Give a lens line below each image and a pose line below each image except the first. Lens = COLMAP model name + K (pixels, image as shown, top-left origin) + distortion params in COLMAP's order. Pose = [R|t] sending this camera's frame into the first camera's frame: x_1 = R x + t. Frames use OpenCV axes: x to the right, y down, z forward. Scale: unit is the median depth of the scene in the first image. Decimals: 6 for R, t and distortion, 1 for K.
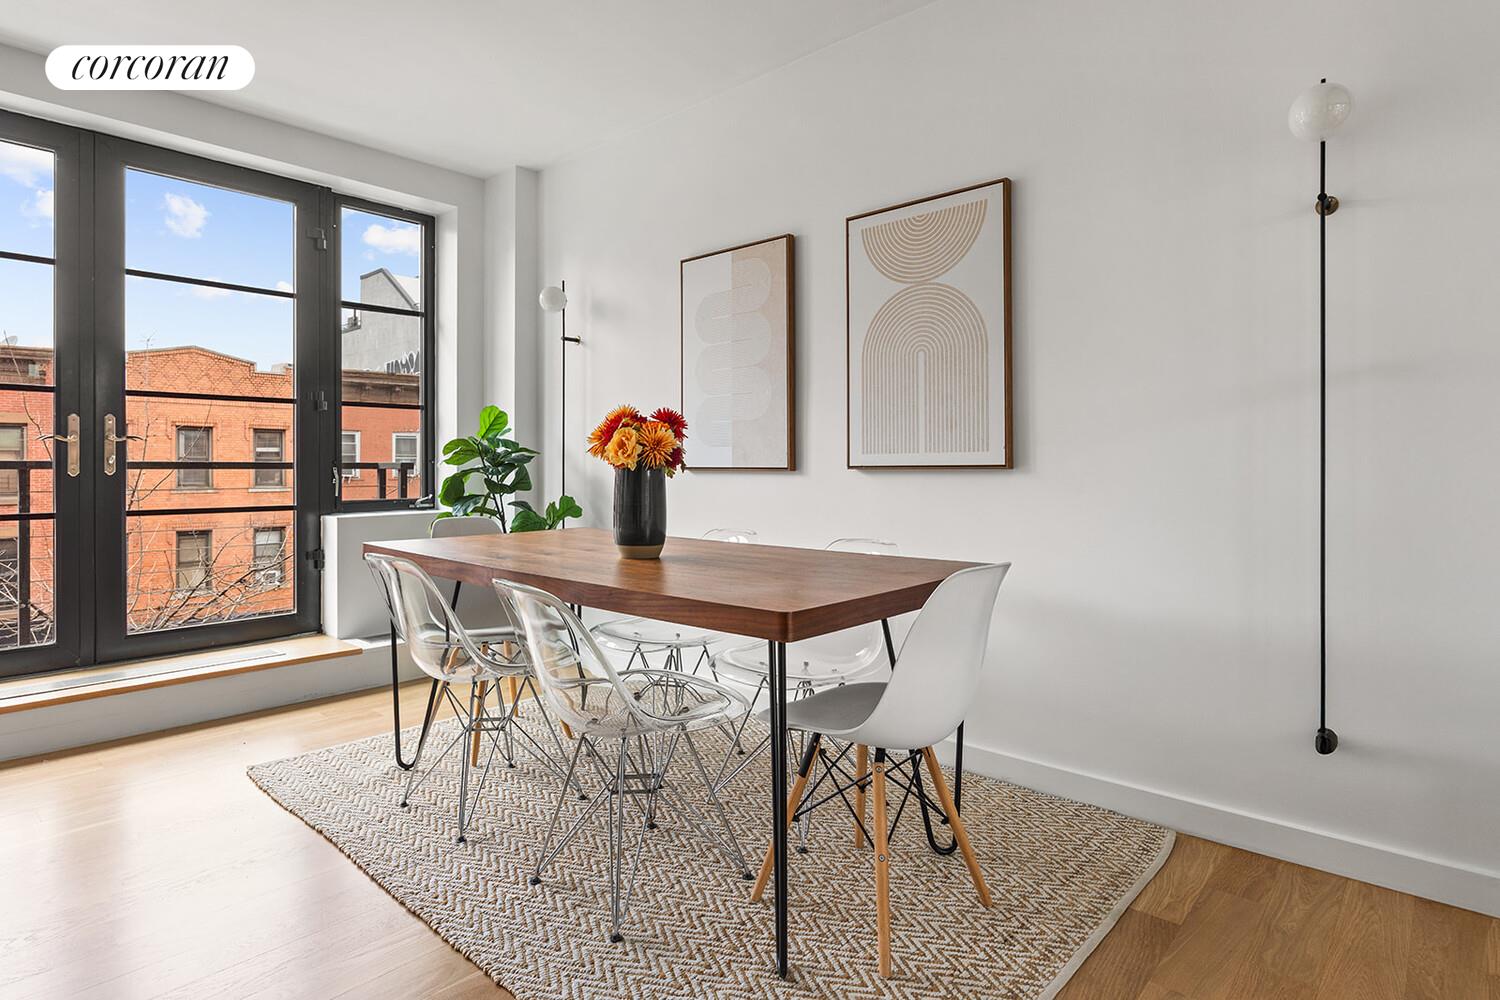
lens RADIAL K [[816.8, 0, 713.4], [0, 816.8, 470.4], [0, 0, 1]] dist [0.001645, -0.000677]
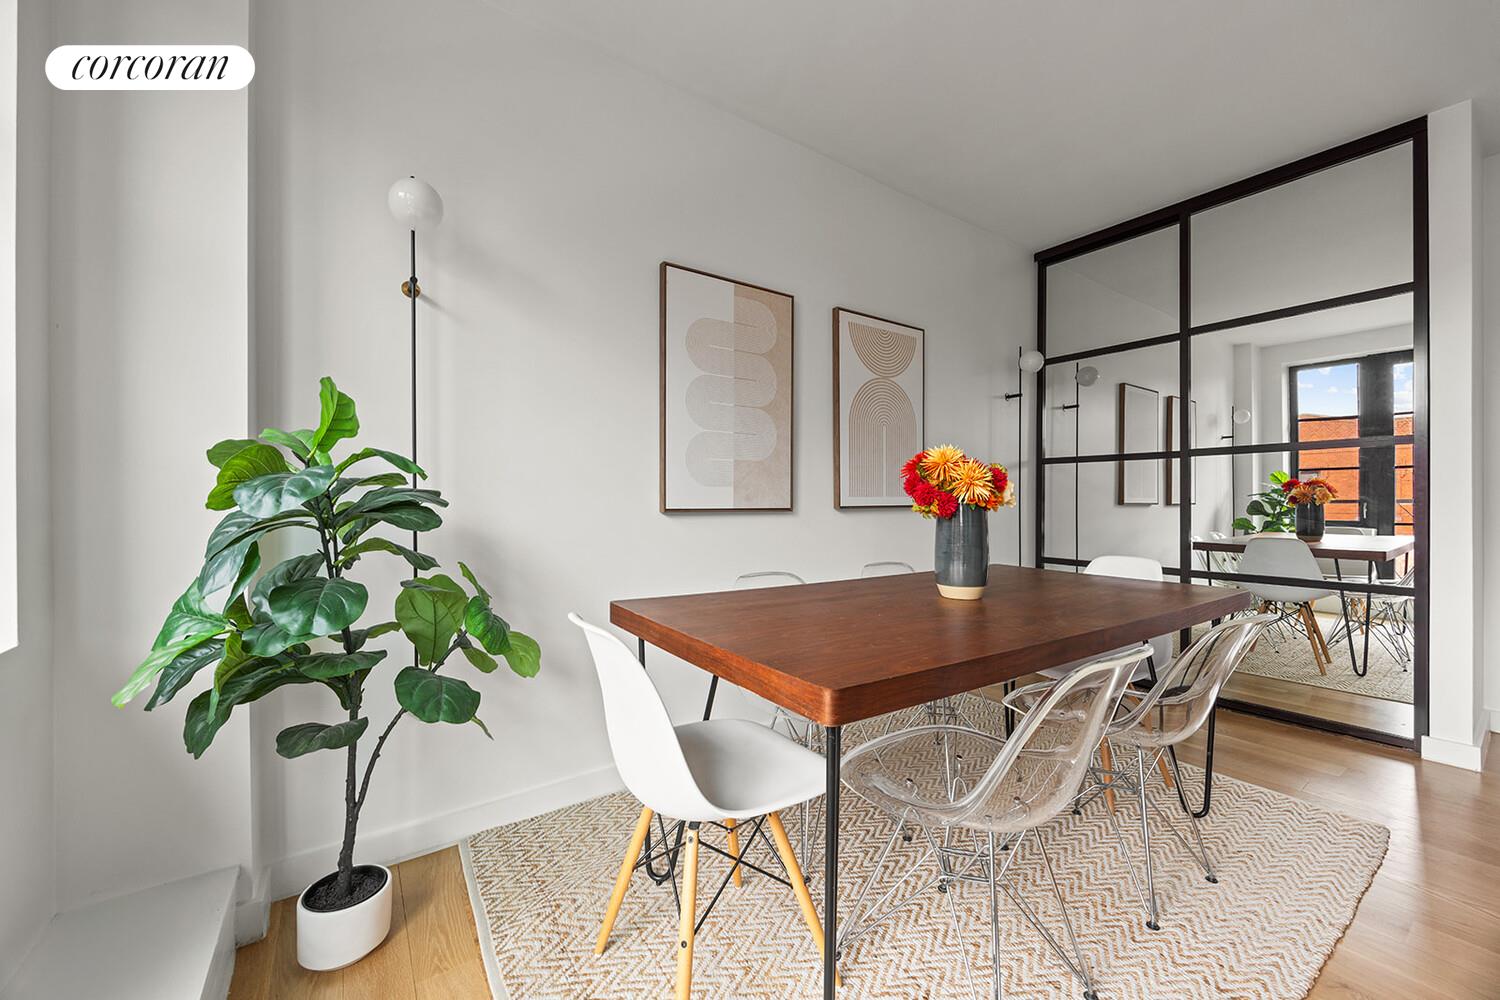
lens RADIAL K [[585.9, 0, 749.4], [0, 585.9, 491.8], [0, 0, 1]] dist [-0.001674, -0.000245]
pose [[0.177920, 0.004659, 0.984034, -0.683838], [0.001995, 0.999985, -0.005095, -0.020552], [-0.984043, 0.002869, 0.177908, 0.904878]]
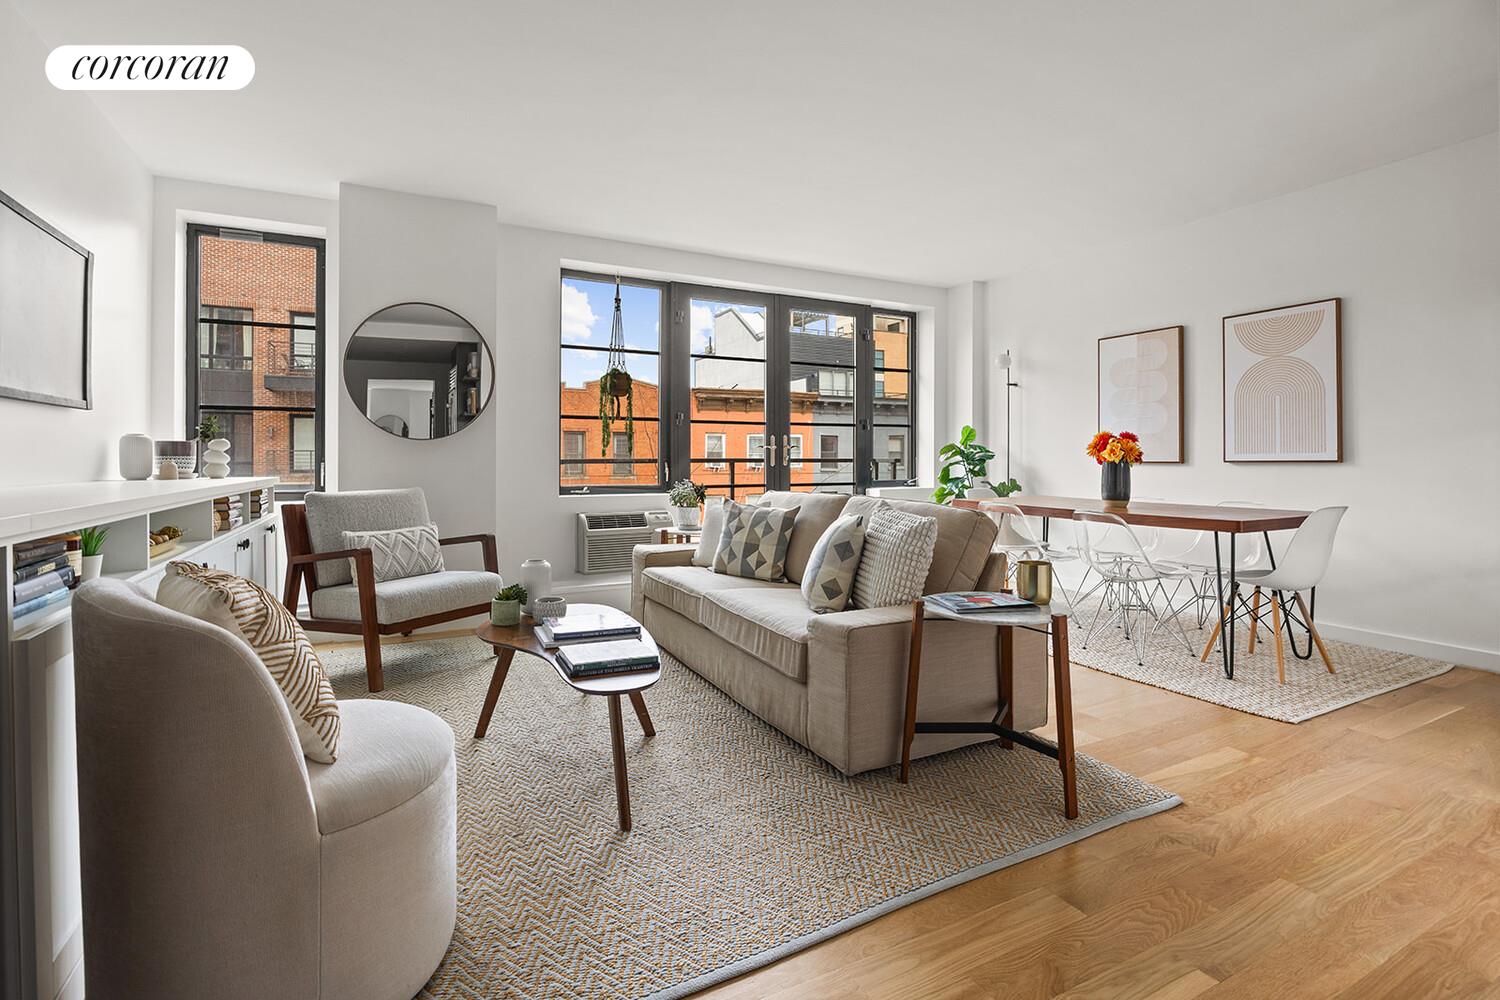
lens RADIAL K [[696.9, 0, 748.3], [0, 696.9, 460.0], [0, 0, 1]] dist [-0.002523, -0.000479]
pose [[0.945070, -0.000928, -0.326866, -0.282287], [-0.000499, 0.999991, -0.004281, -0.000440], [0.326867, 0.004209, 0.945061, -0.663107]]
